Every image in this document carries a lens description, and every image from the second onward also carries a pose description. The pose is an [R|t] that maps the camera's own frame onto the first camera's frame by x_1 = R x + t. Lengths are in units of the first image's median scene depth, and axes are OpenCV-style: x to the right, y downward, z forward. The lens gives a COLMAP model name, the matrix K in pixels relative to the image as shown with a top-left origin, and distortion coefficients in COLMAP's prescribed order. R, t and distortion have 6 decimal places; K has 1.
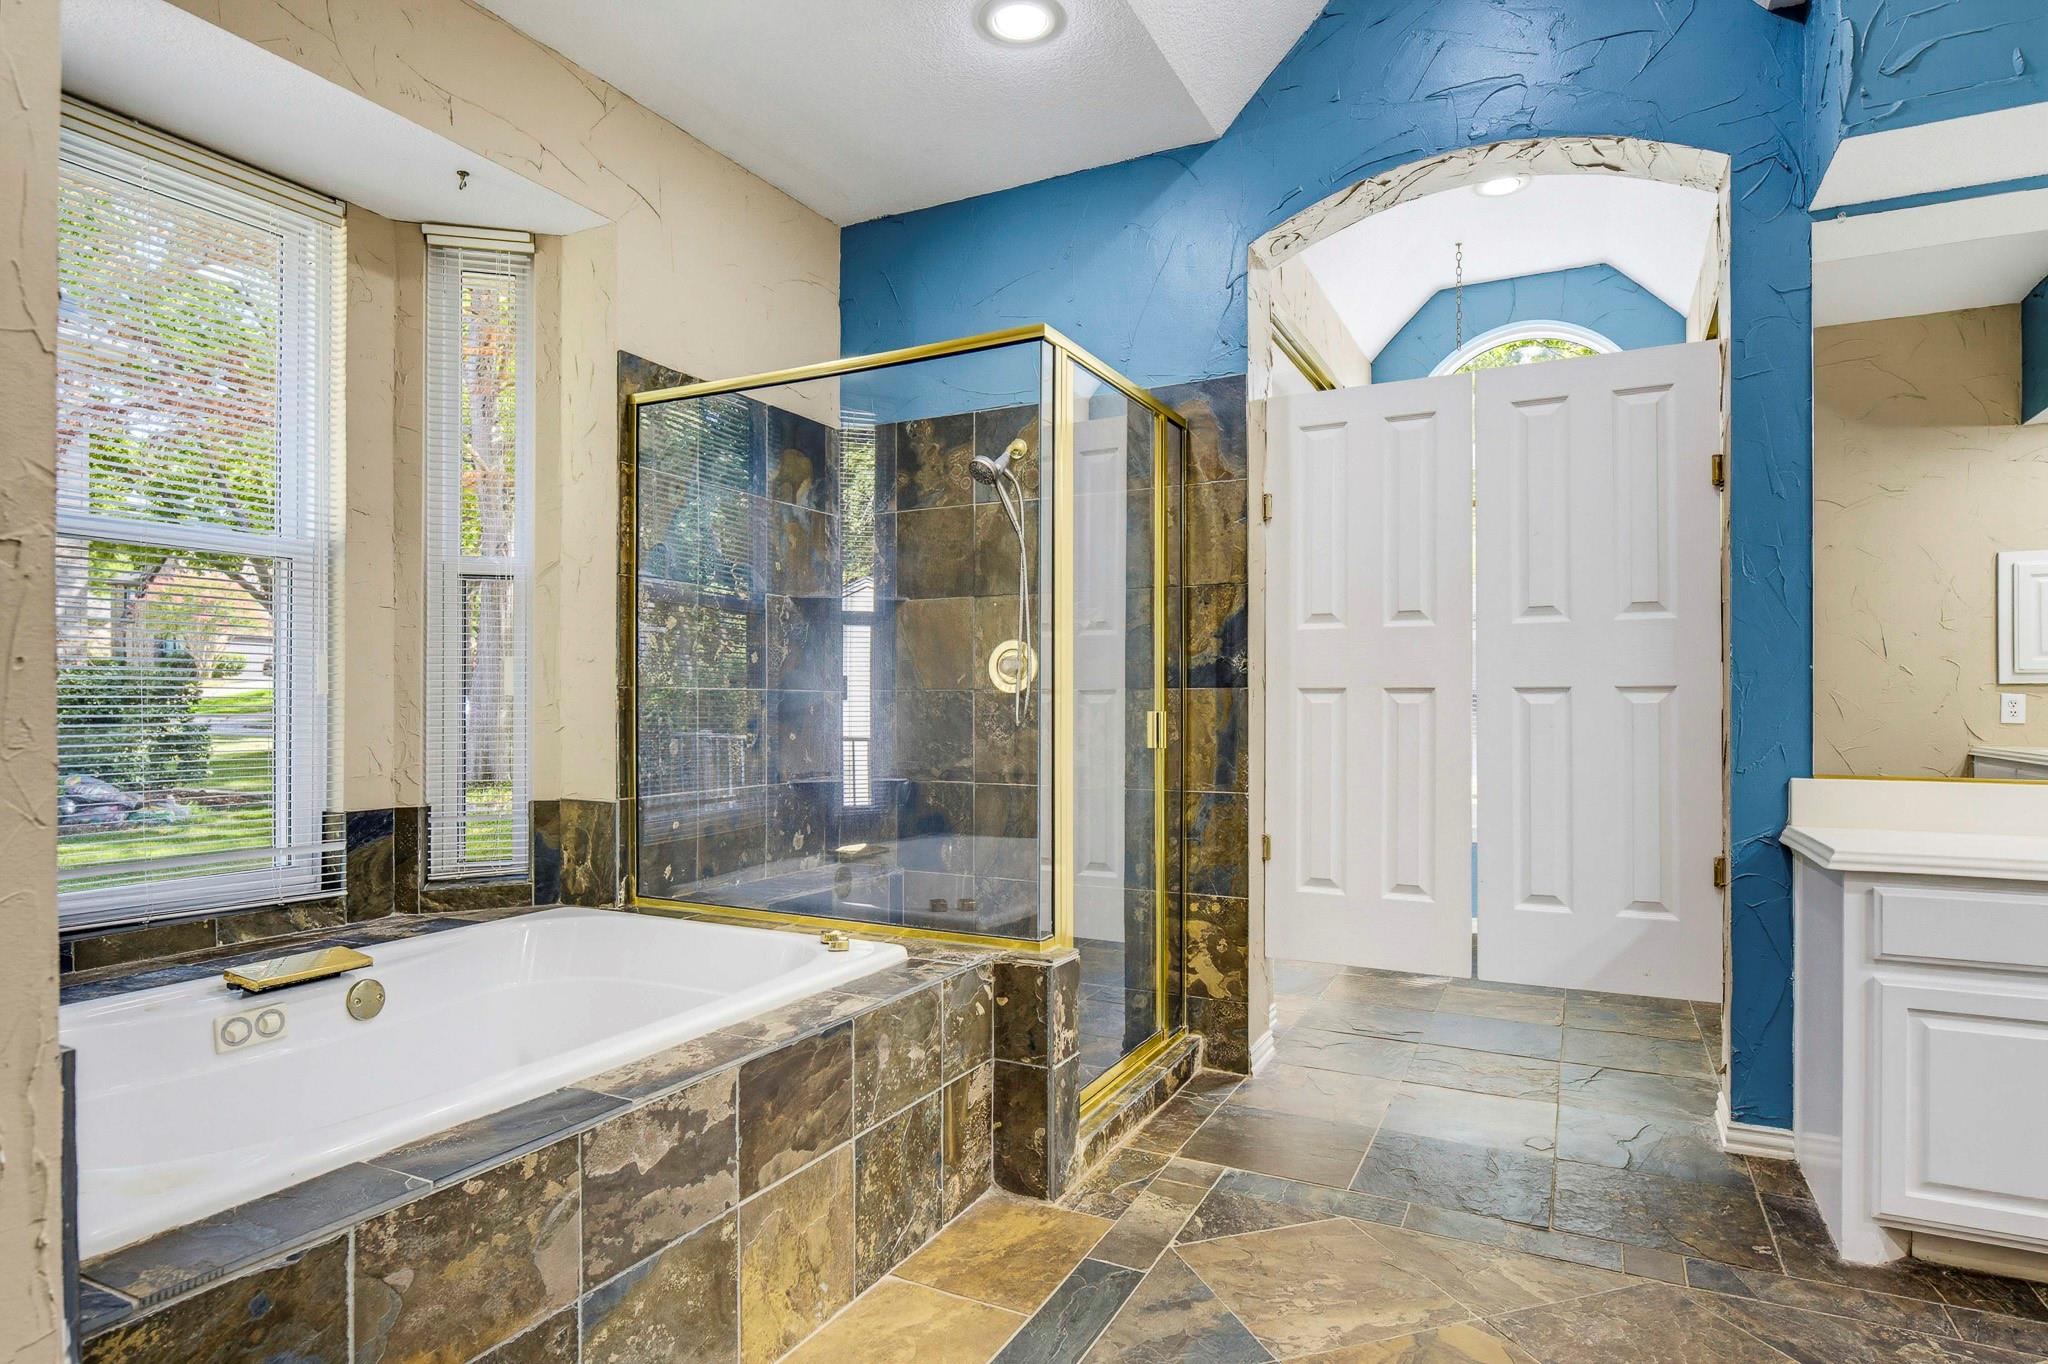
lens RADIAL K [[1121.0, 0, 1028.3], [0, 1121.0, 713.9], [0, 0, 1]] dist [-0.004619, -0.002160]
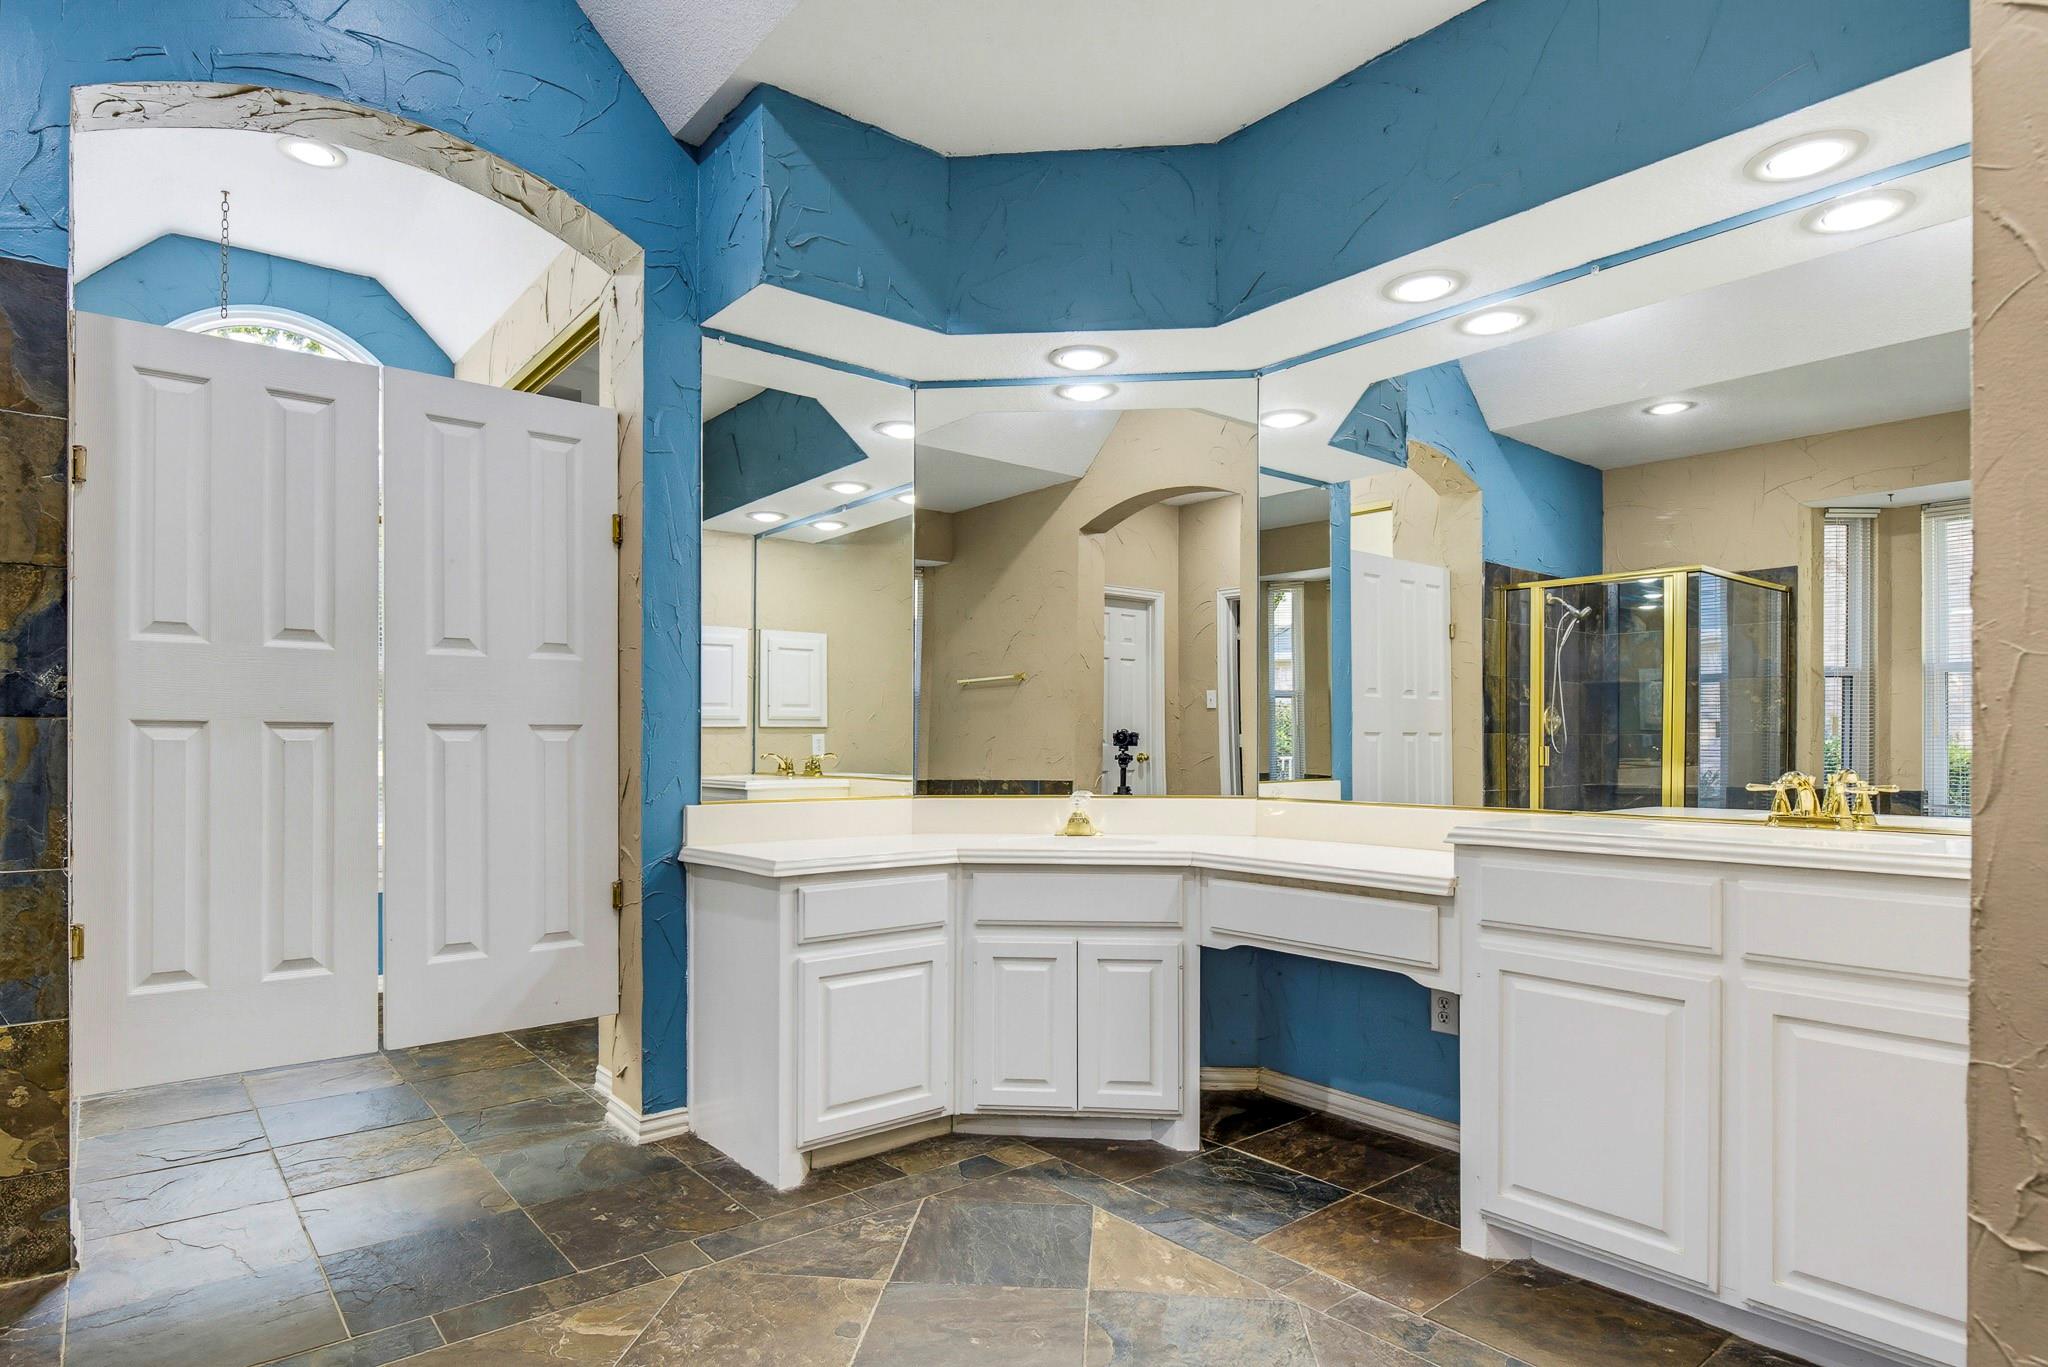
lens RADIAL K [[1106.4, 0, 1028.0], [0, 1106.4, 753.4], [0, 0, 1]] dist [-0.000792, -0.007484]
pose [[0.398874, -0.008319, 0.916968, -0.212917], [0.005417, 0.999963, 0.006716, -0.002708], [-0.916990, 0.002289, 0.398904, 0.191810]]
